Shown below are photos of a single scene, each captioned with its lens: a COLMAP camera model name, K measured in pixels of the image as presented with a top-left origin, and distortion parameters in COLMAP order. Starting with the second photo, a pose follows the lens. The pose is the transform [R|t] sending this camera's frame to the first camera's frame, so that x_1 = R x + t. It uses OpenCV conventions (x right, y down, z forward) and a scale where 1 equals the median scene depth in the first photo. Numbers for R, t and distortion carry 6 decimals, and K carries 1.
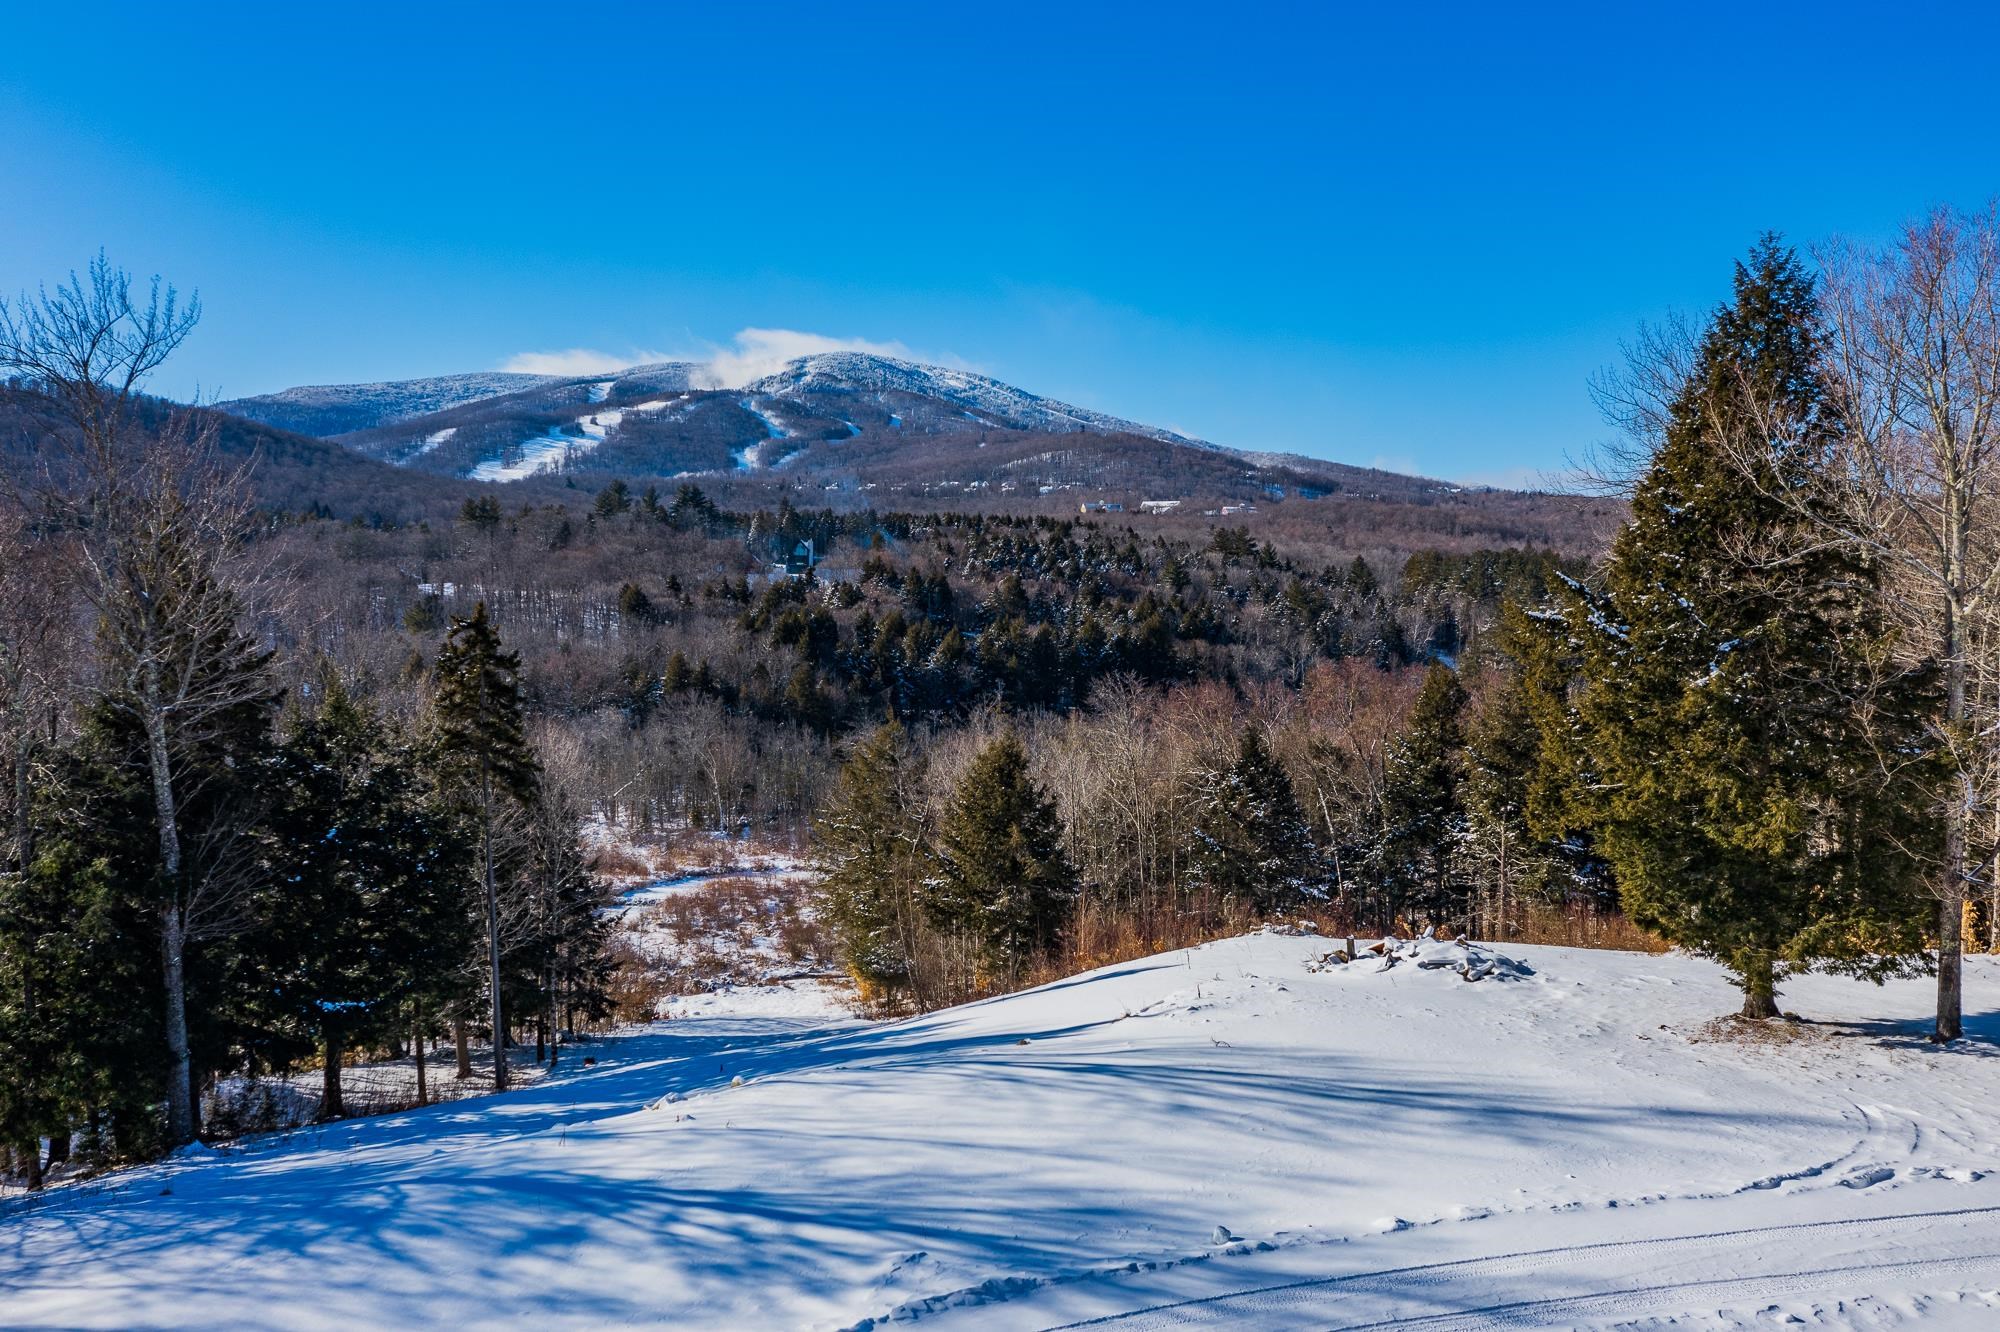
lens RADIAL K [[1588.8, 0, 1002.9], [0, 1588.8, 675.9], [0, 0, 1]] dist [-0.014128, 0.010539]
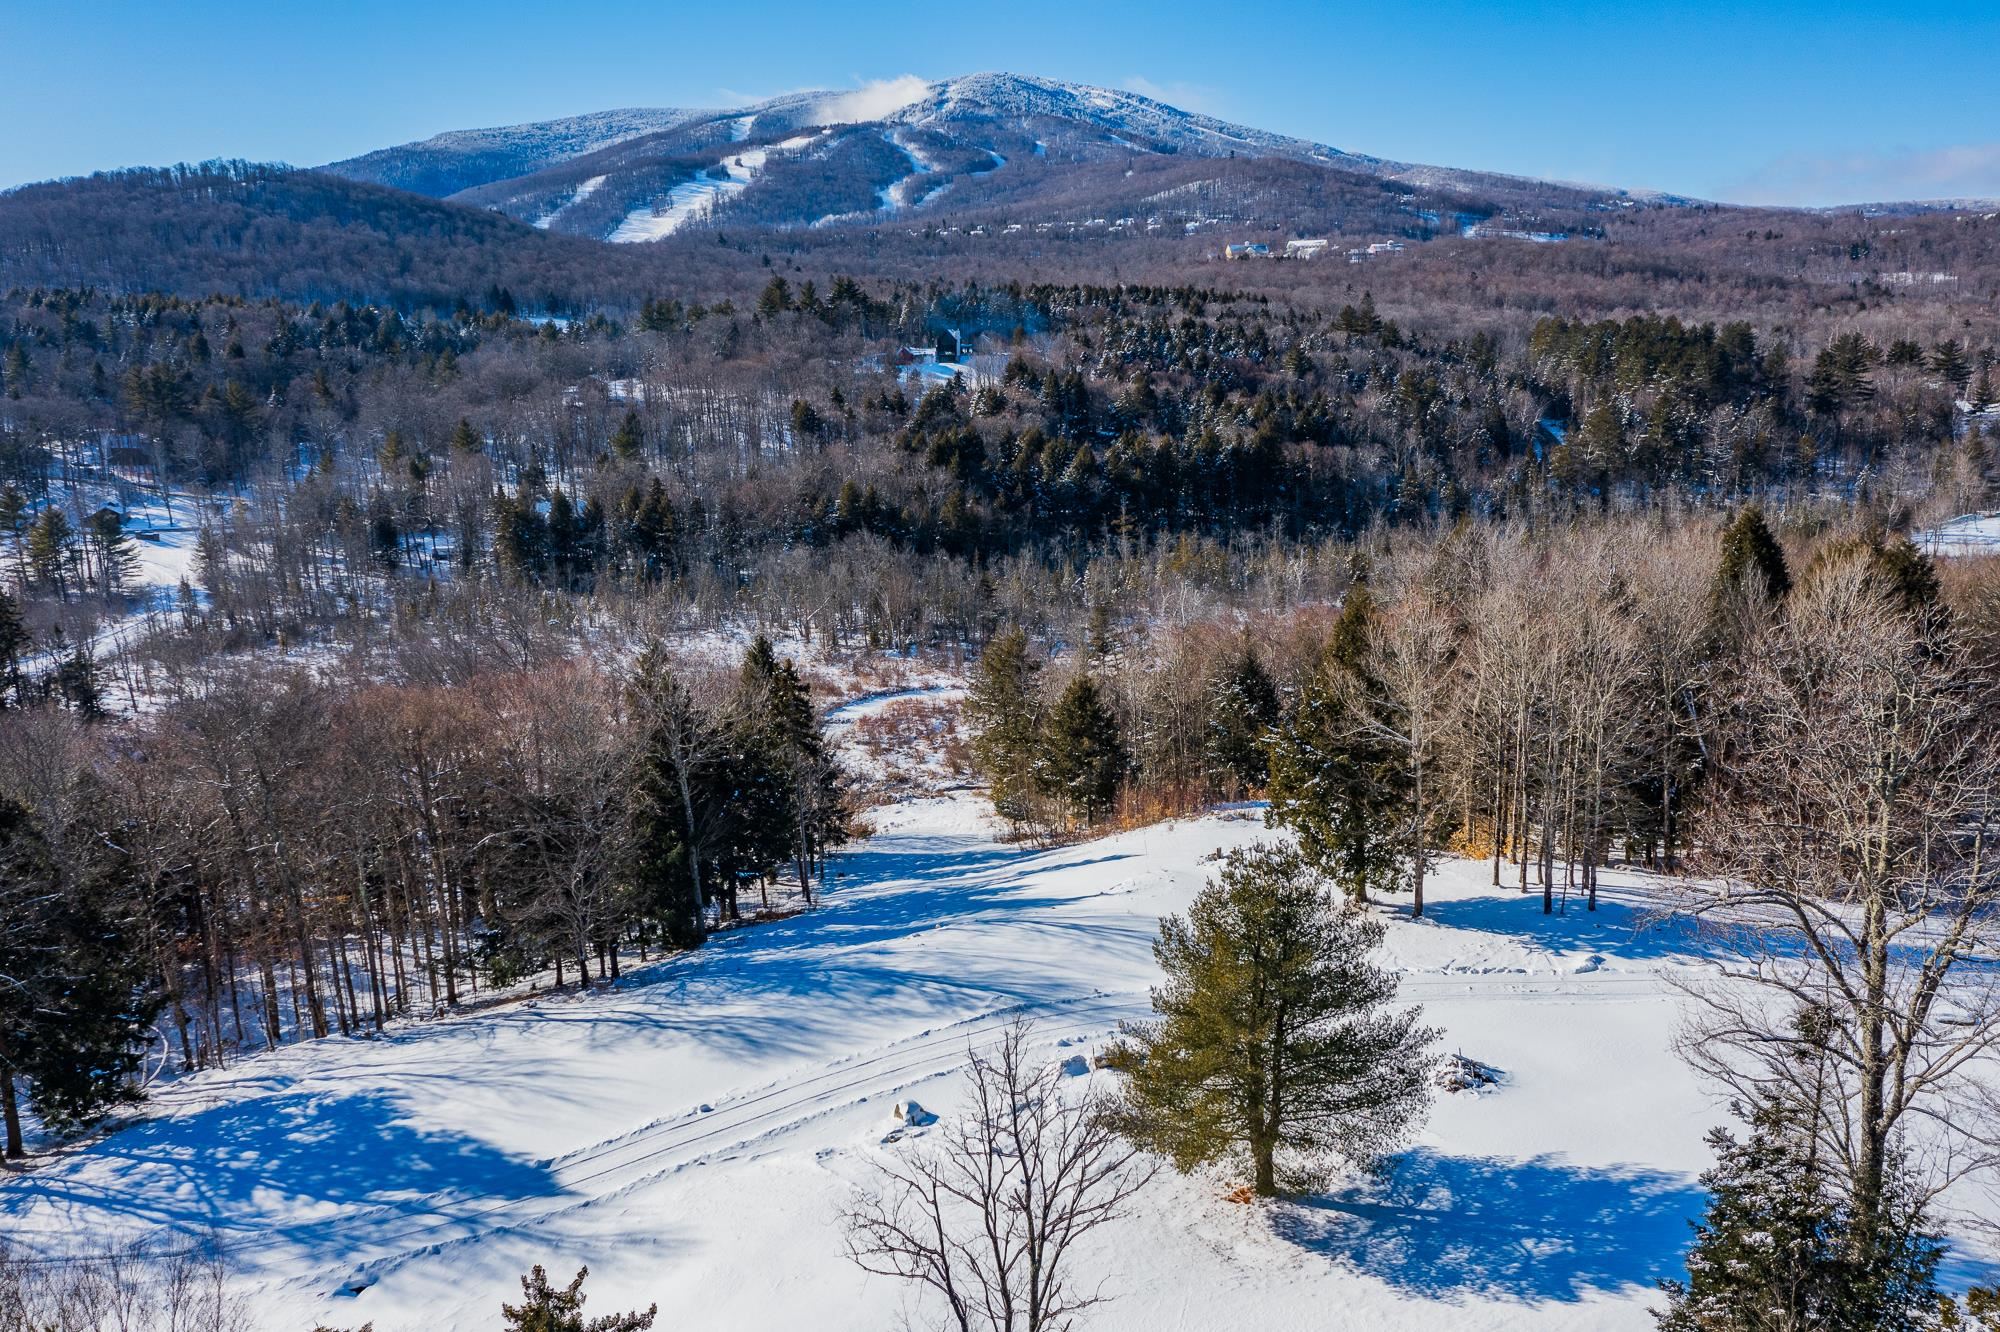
lens RADIAL K [[1586.9, 0, 1003.1], [0, 1586.9, 676.5], [0, 0, 1]] dist [-0.009880, 0.011317]
pose [[0.995311, -0.005870, -0.096546, 0.016503], [0.022204, 0.985367, 0.168994, -0.050363], [0.094141, -0.170346, 0.980877, -0.125972]]
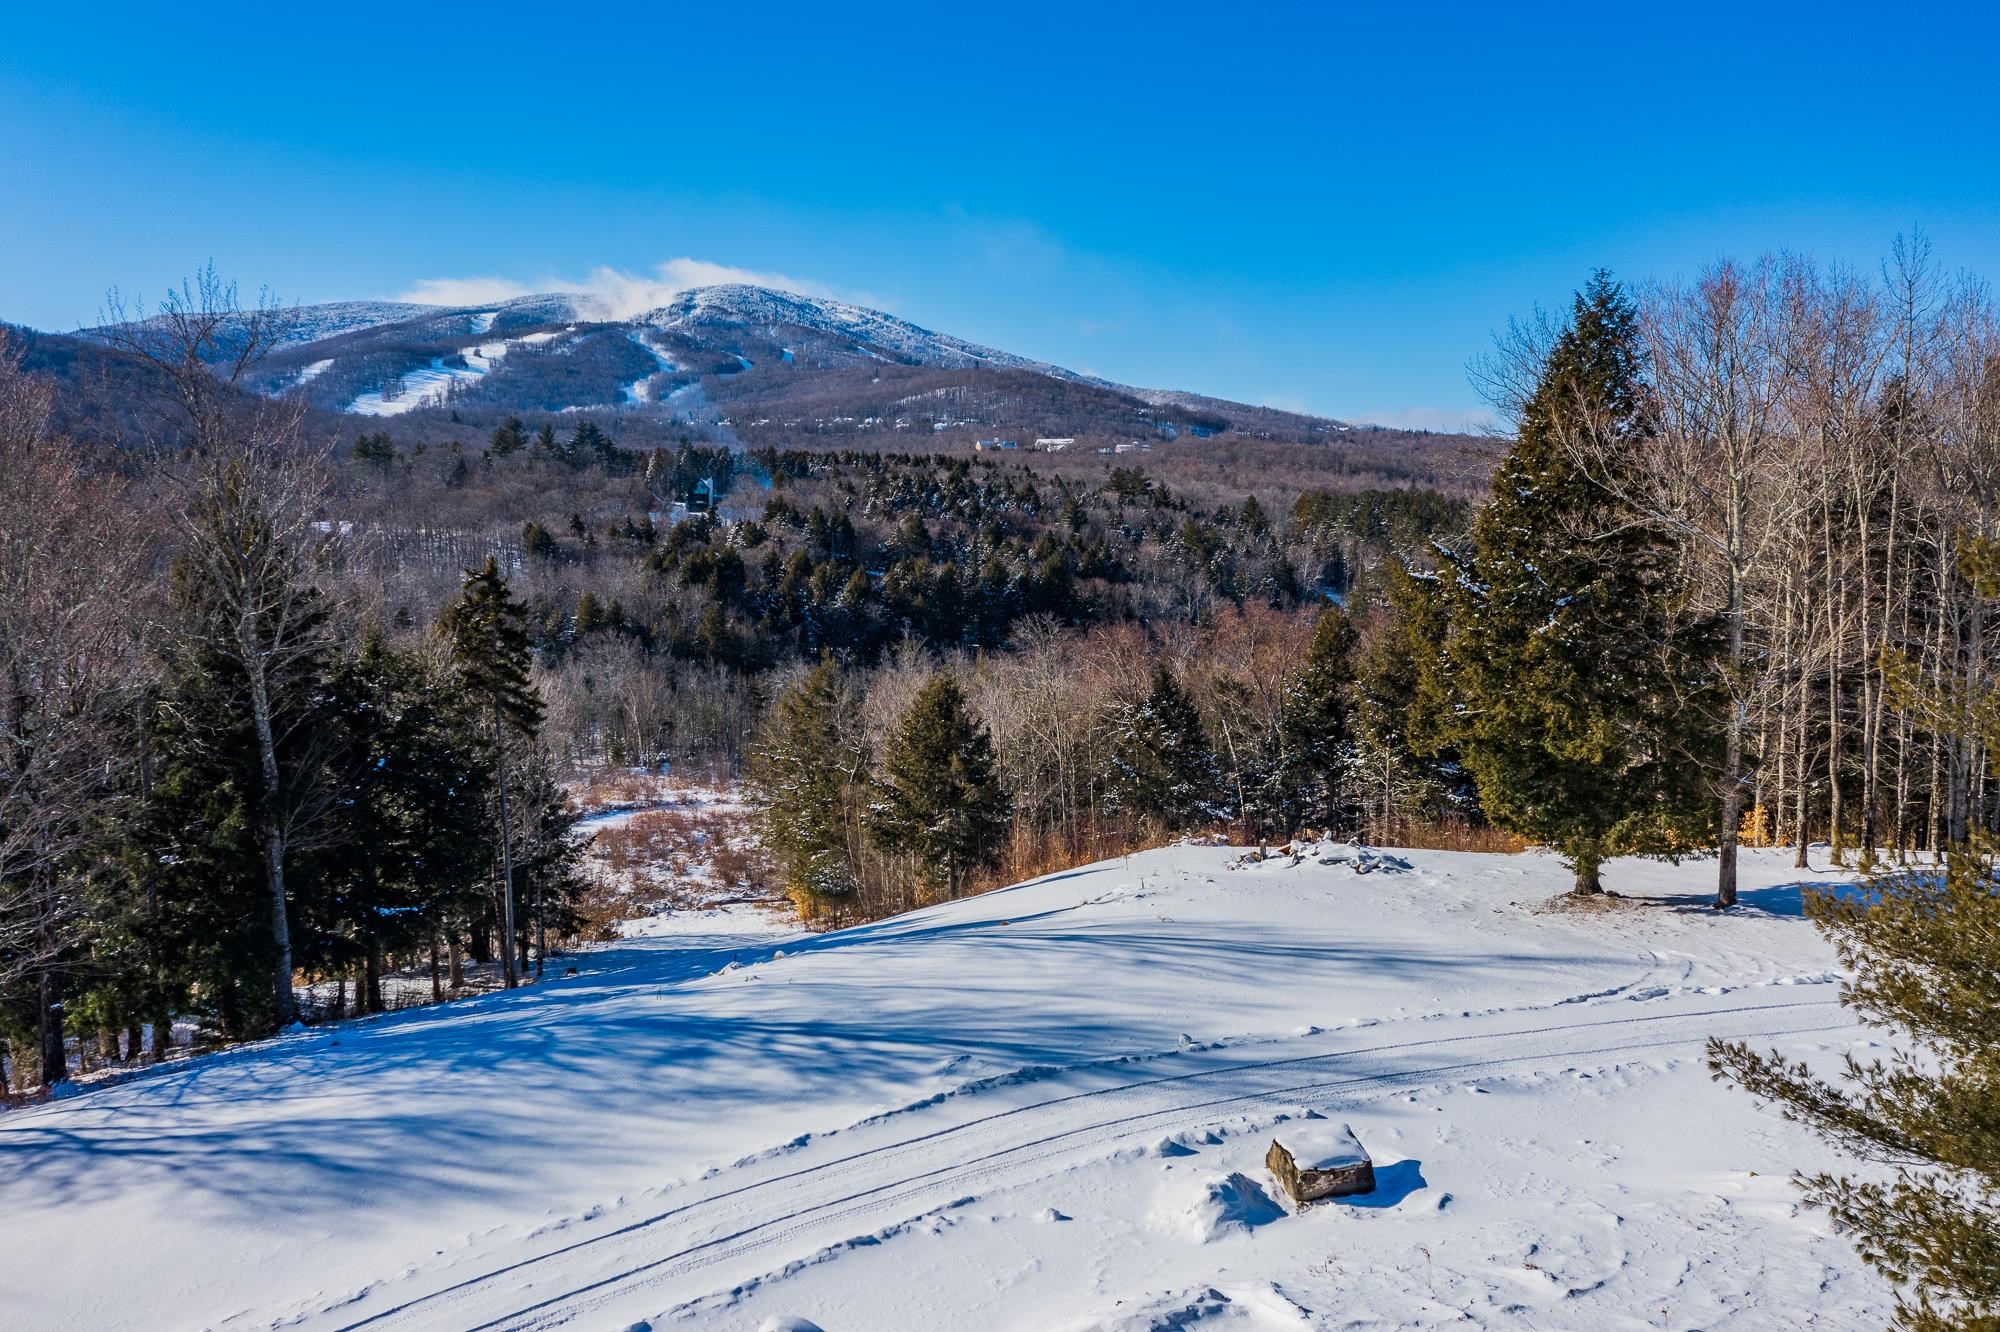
lens RADIAL K [[1587.2, 0, 1001.8], [0, 1587.2, 675.0], [0, 0, 1]] dist [-0.015113, 0.014073]
pose [[0.997787, -0.004792, 0.066320, -0.006707], [0.002179, 0.999221, 0.039411, -0.000950], [-0.066457, -0.039179, 0.997020, -0.020875]]
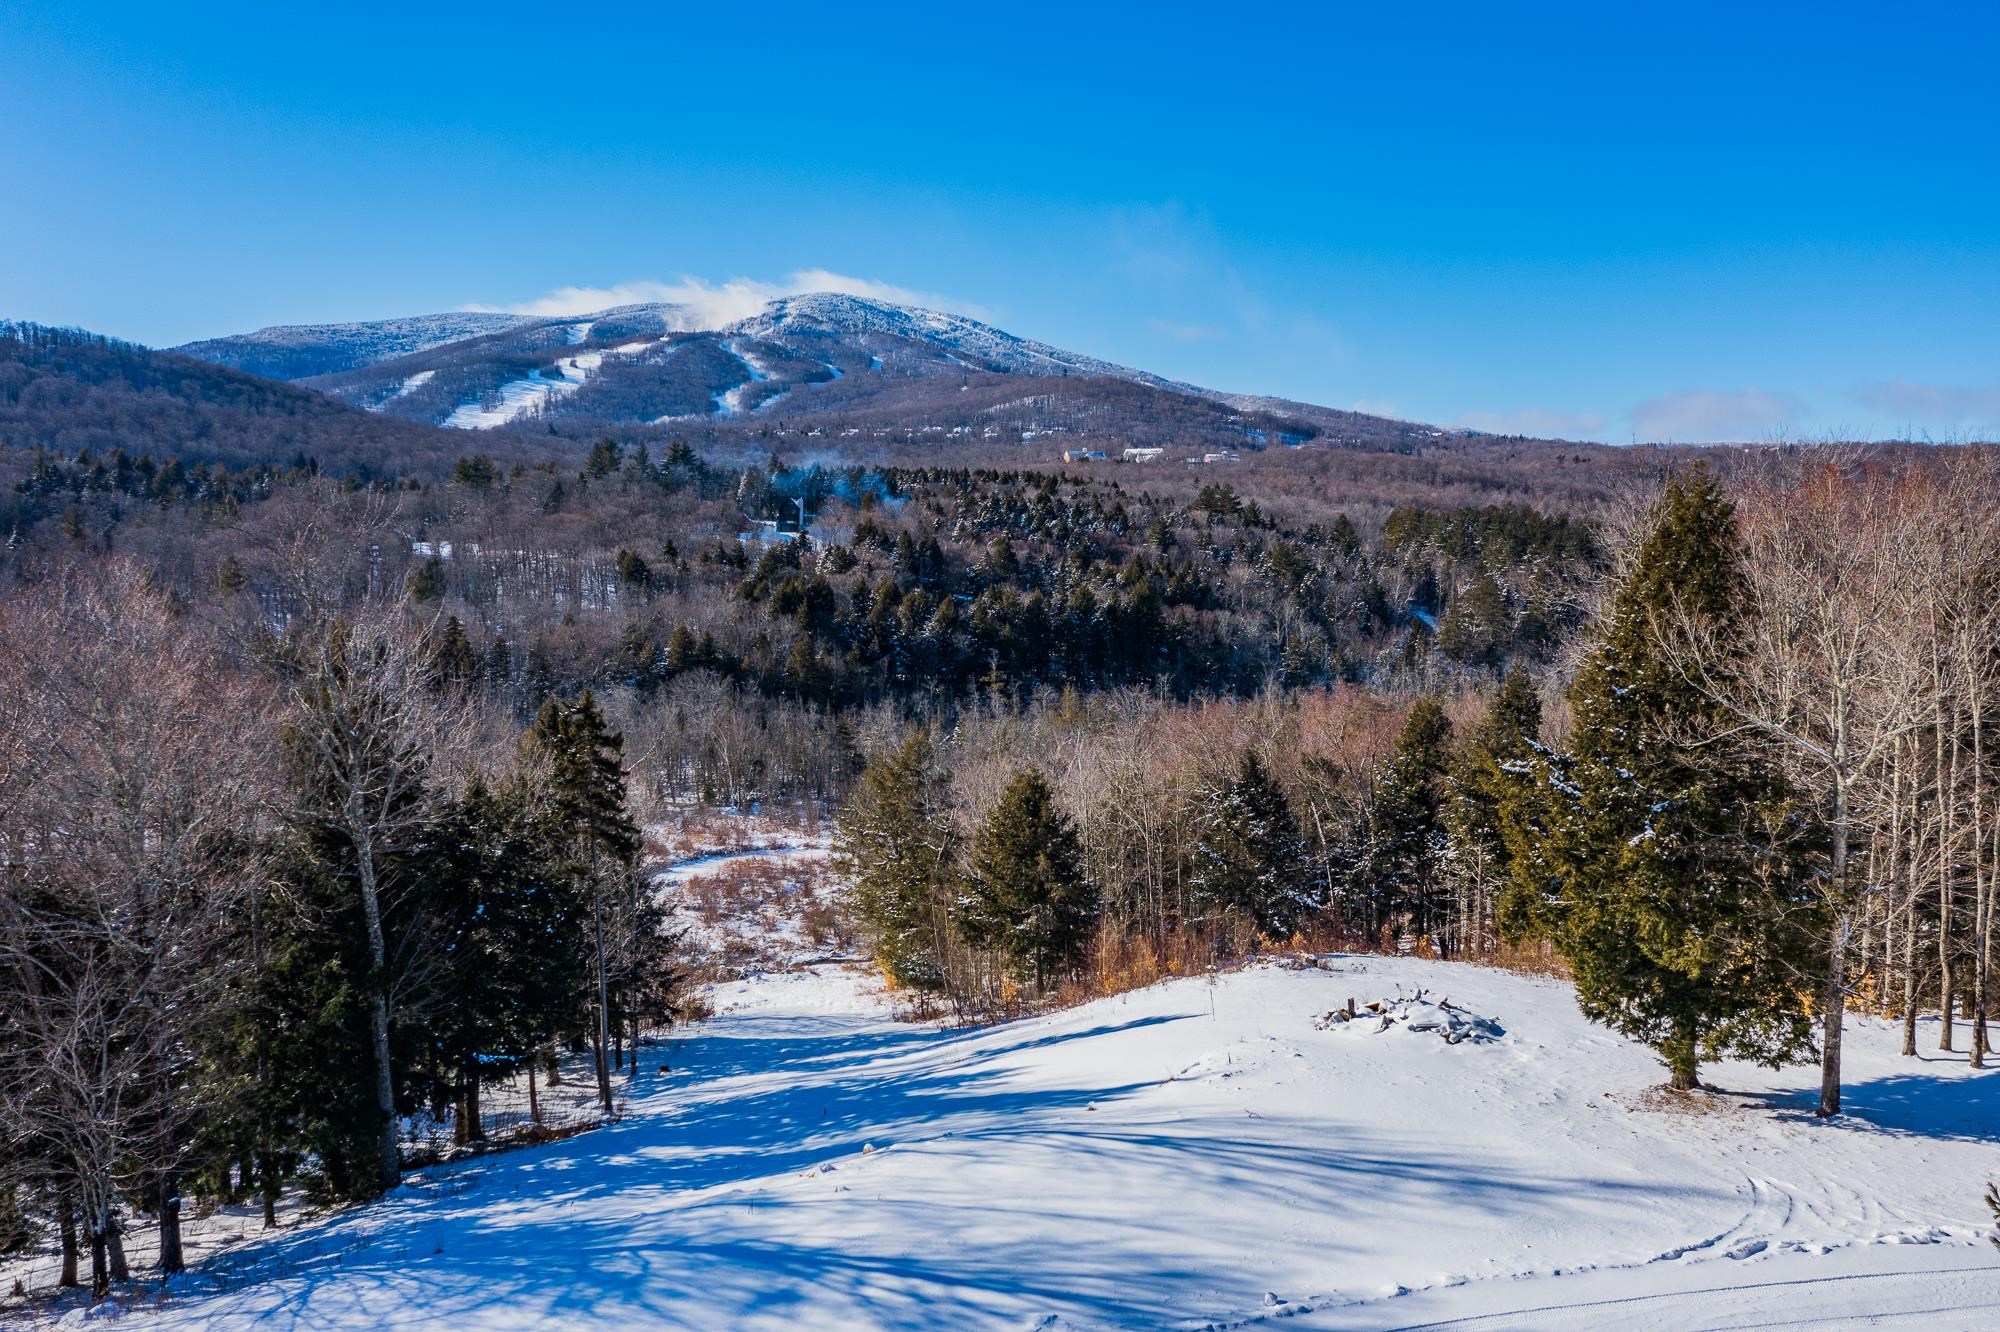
lens RADIAL K [[1586.9, 0, 1003.1], [0, 1586.9, 676.5], [0, 0, 1]] dist [-0.009880, 0.011317]
pose [[0.999925, -0.001119, 0.012196, -0.006731], [0.000660, 0.999294, 0.037560, -0.014514], [-0.012230, -0.037549, 0.999220, -0.021052]]
